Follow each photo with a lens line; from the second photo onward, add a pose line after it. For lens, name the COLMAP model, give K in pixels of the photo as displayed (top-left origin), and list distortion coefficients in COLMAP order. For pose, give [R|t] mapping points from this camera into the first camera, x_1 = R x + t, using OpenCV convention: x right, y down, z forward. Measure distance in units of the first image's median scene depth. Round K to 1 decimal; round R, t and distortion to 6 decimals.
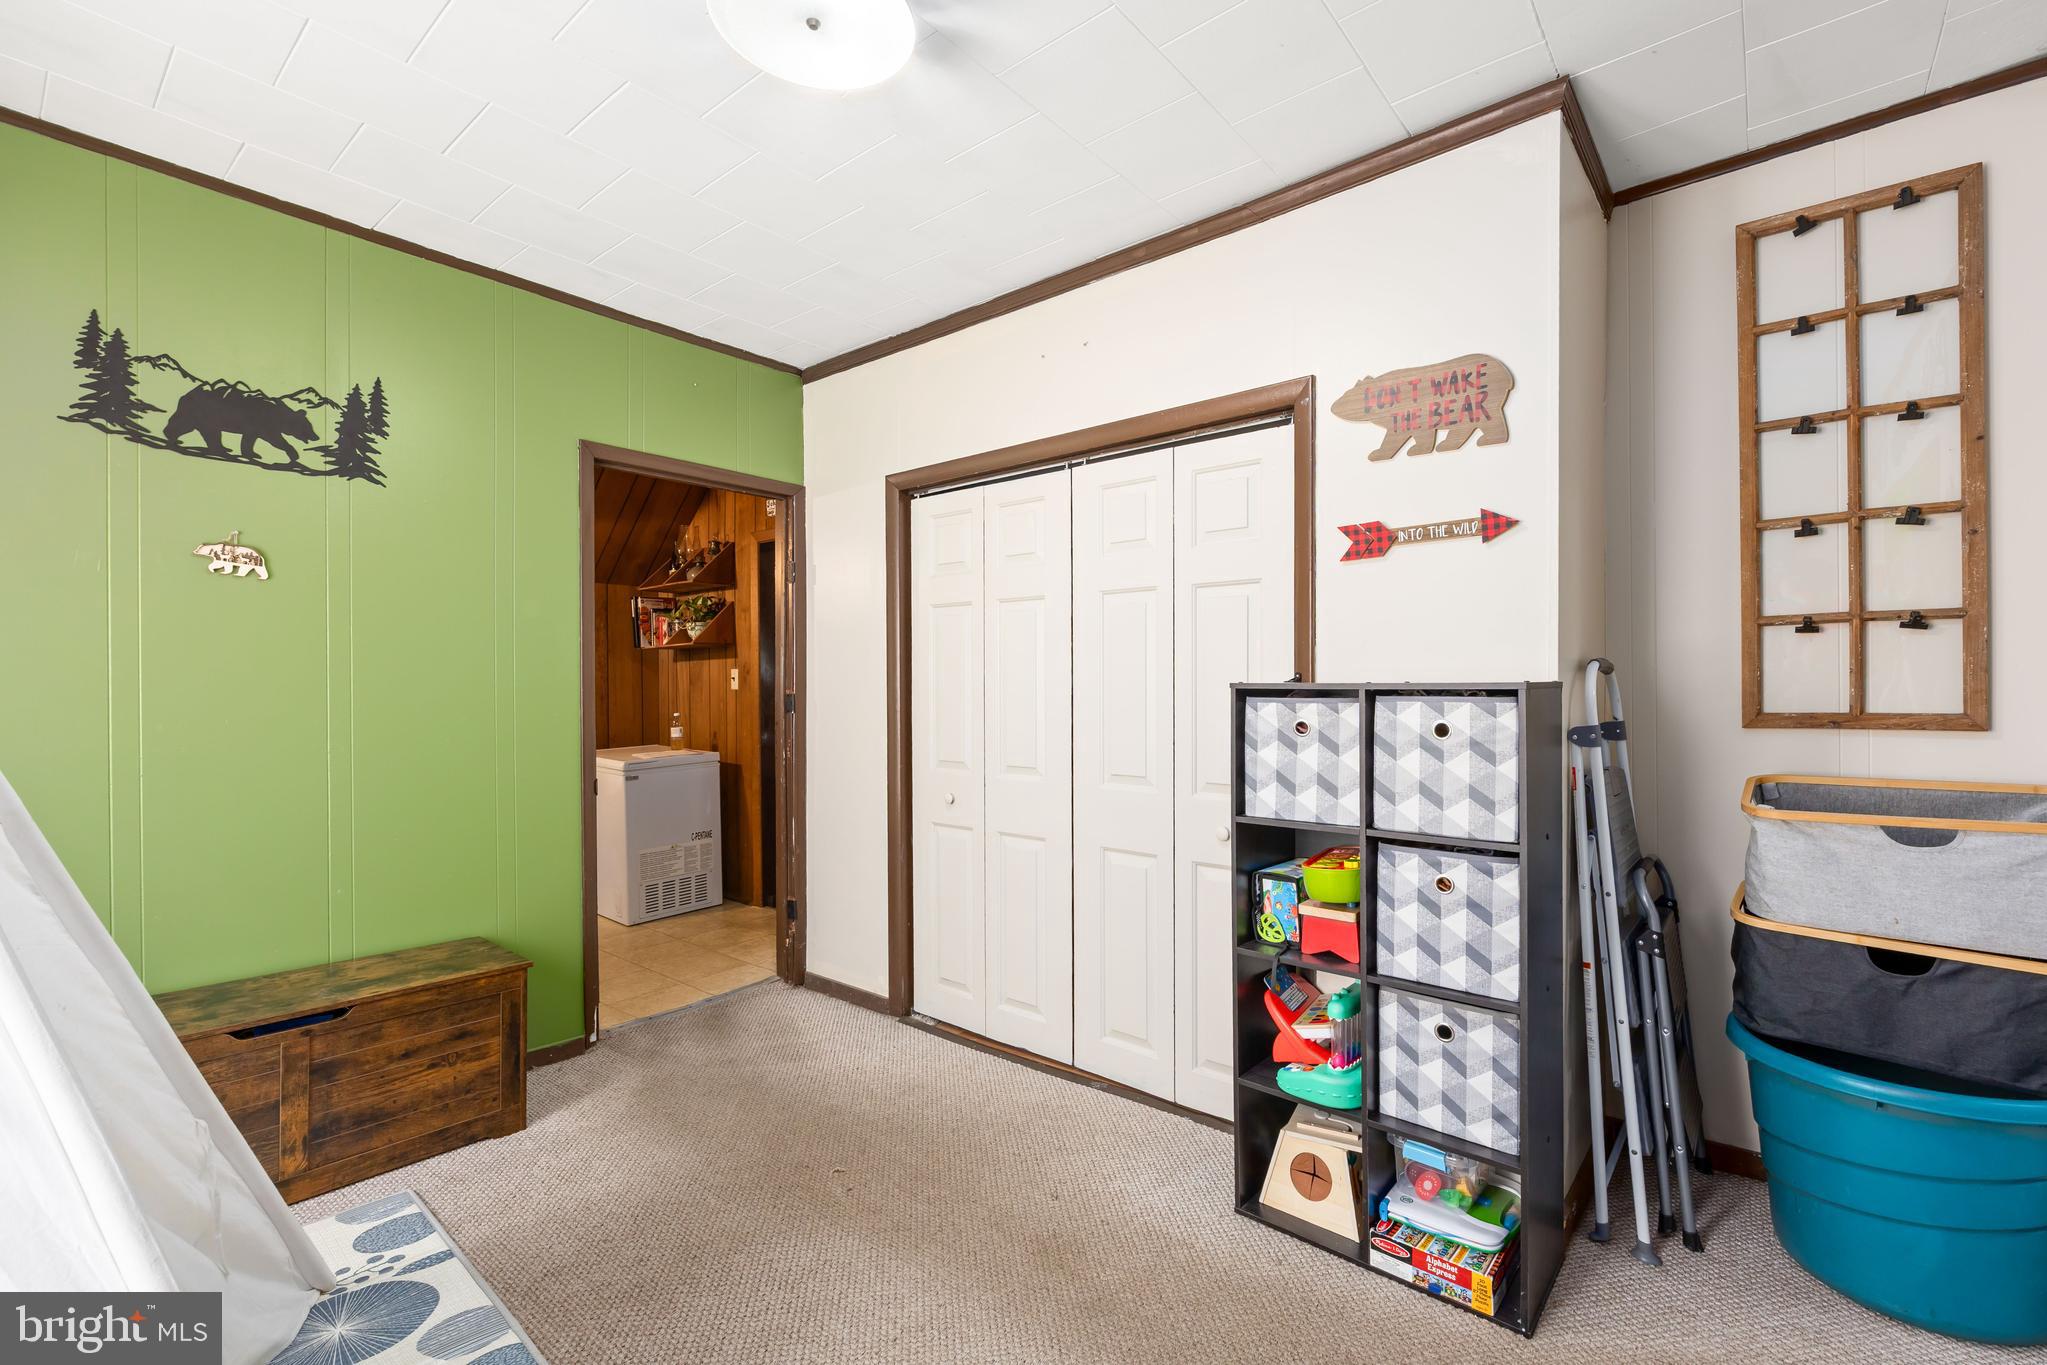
lens RADIAL K [[912.4, 0, 1023.5], [0, 912.4, 682.5], [0, 0, 1]] dist [-0.001392, -0.000180]
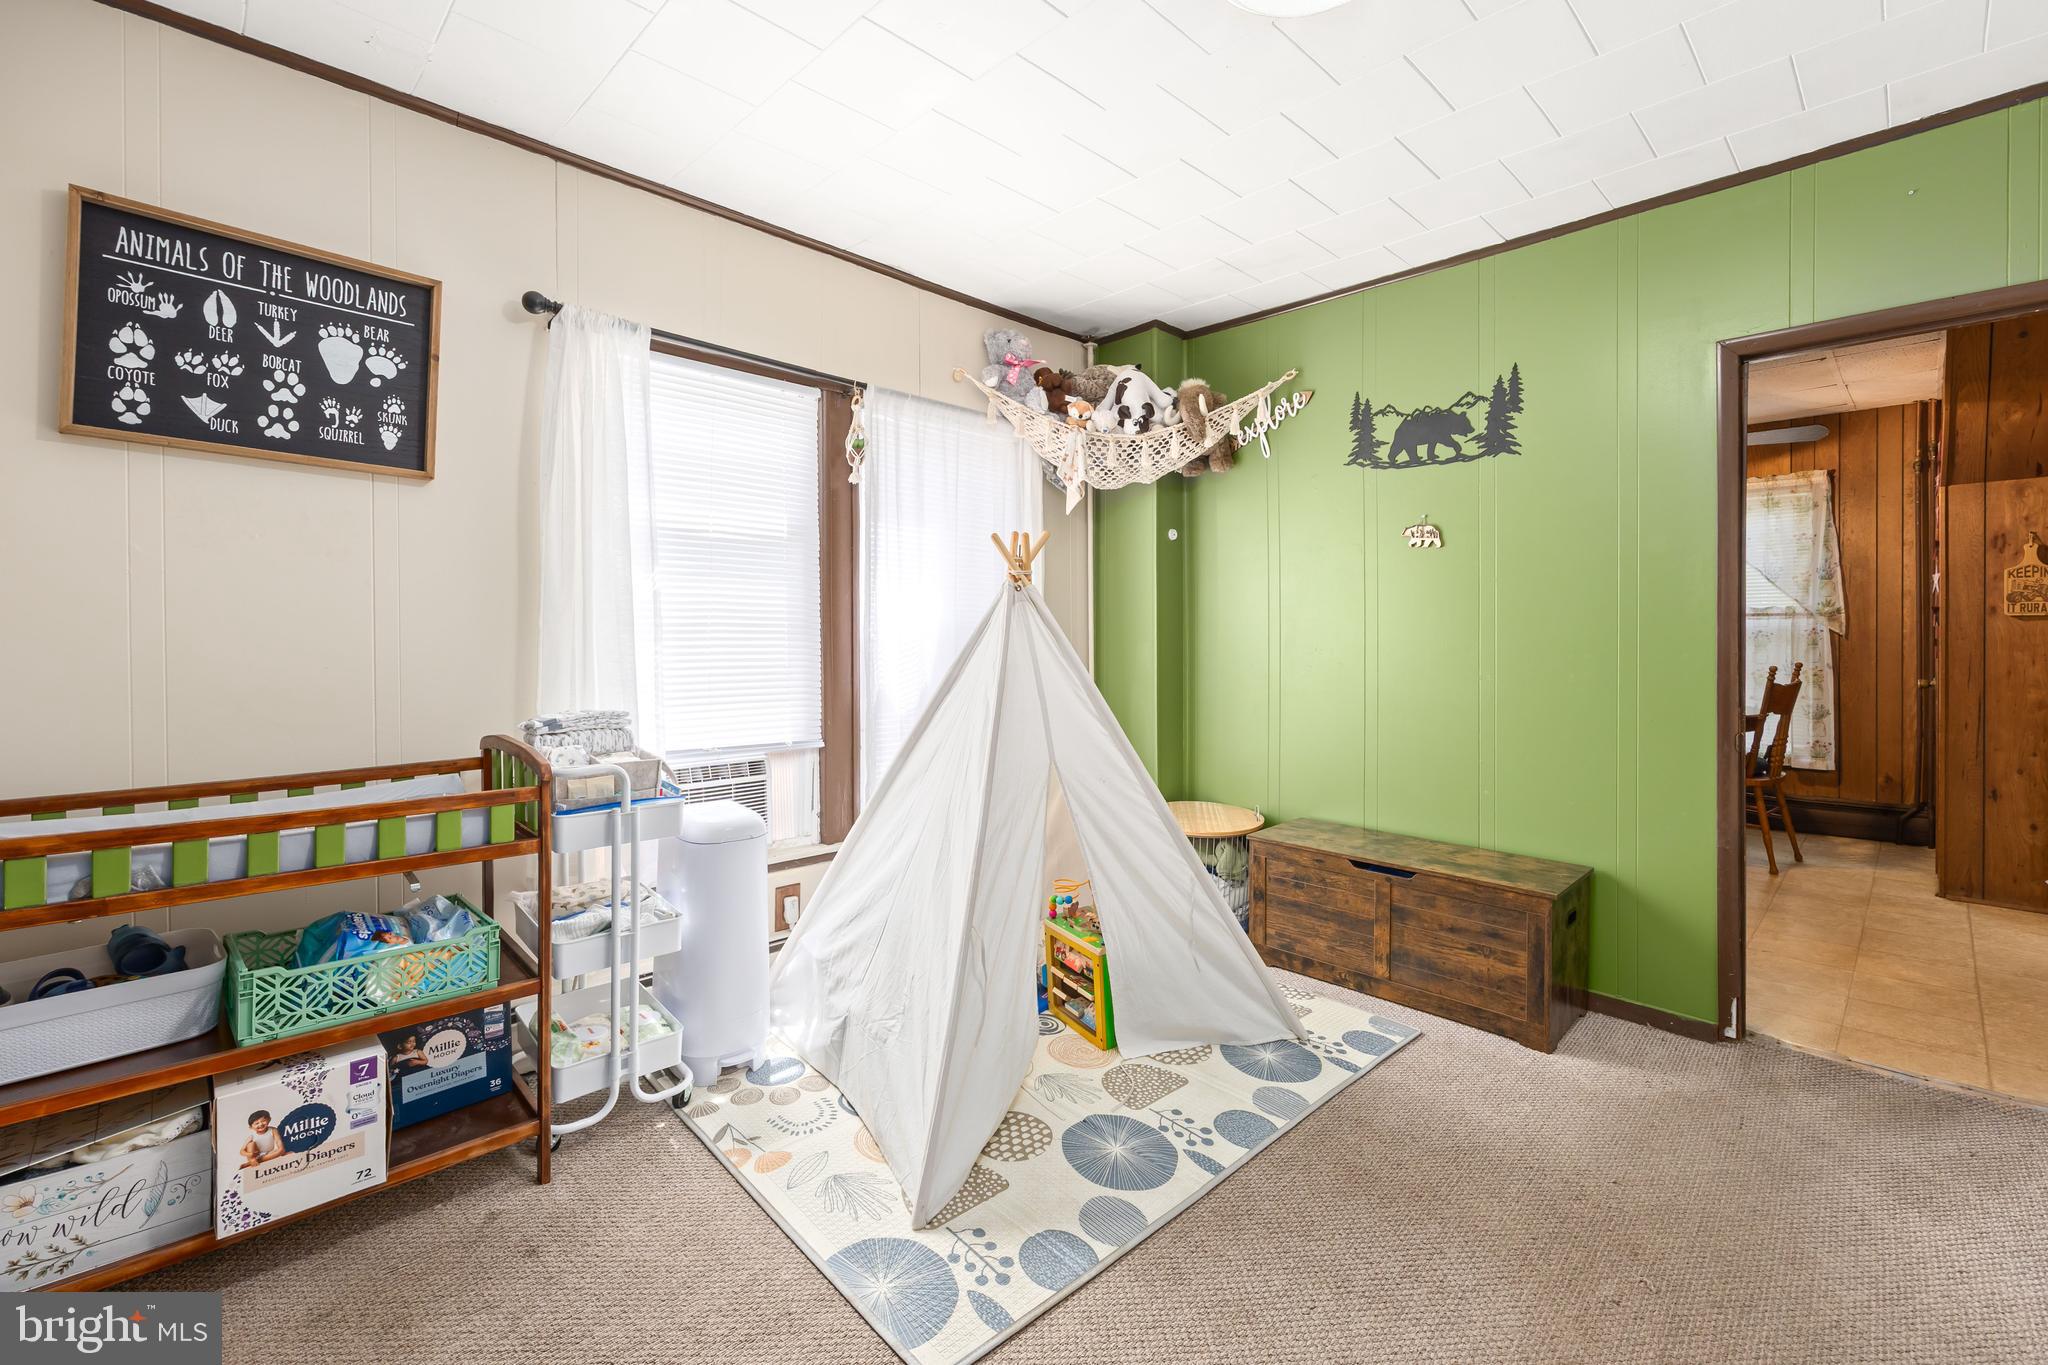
lens RADIAL K [[868.7, 0, 1064.0], [0, 868.7, 629.7], [0, 0, 1]] dist [-0.000734, 0.000266]
pose [[-0.080071, -0.002151, -0.996787, 0.496747], [0.009706, 0.999949, -0.002938, 0.007055], [0.996742, -0.009910, -0.080046, 0.556552]]
